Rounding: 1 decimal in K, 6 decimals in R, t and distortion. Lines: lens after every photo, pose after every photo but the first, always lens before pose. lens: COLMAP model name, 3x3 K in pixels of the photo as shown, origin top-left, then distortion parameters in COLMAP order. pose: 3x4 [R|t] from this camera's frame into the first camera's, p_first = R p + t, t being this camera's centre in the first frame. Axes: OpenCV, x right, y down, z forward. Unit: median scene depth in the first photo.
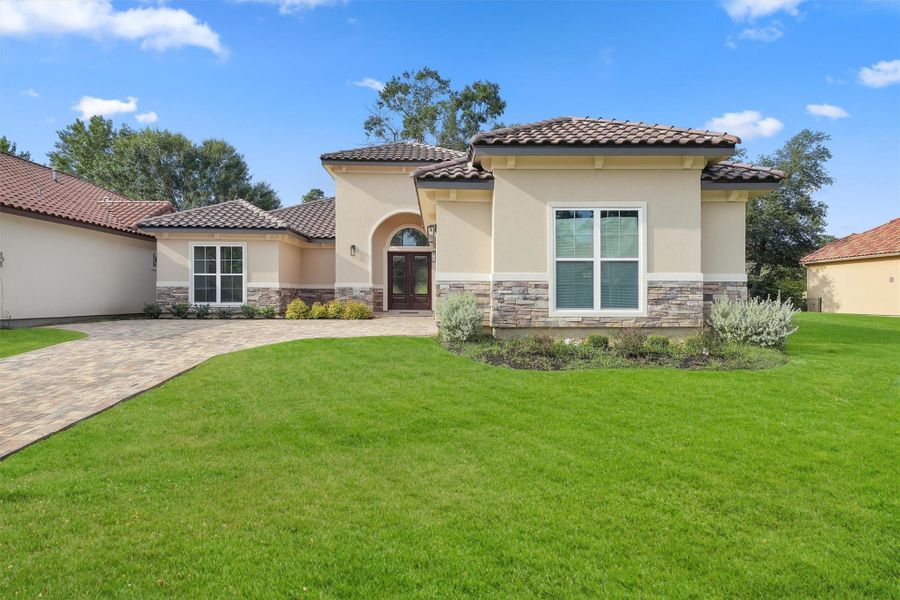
lens RADIAL K [[506.3, 0, 444.6], [0, 506.3, 299.6], [0, 0, 1]] dist [0.023781, 0.005030]
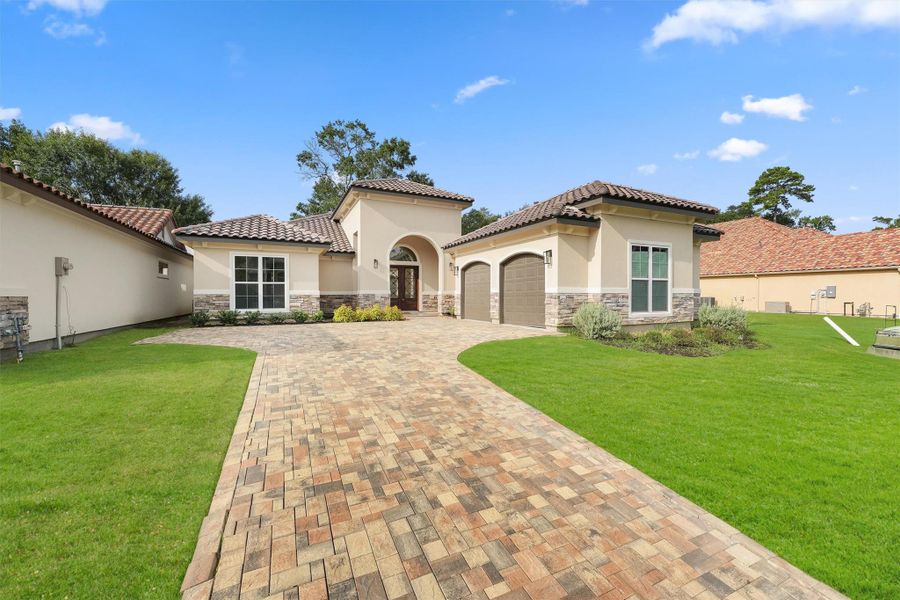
lens RADIAL K [[362.5, 0, 447.5], [0, 362.5, 298.5], [0, 0, 1]] dist [0.014917, 0.000579]
pose [[0.919927, -0.007803, 0.392012, -0.383280], [0.006852, 0.999969, 0.003827, -0.016552], [-0.392029, -0.000835, 0.919952, 0.134521]]
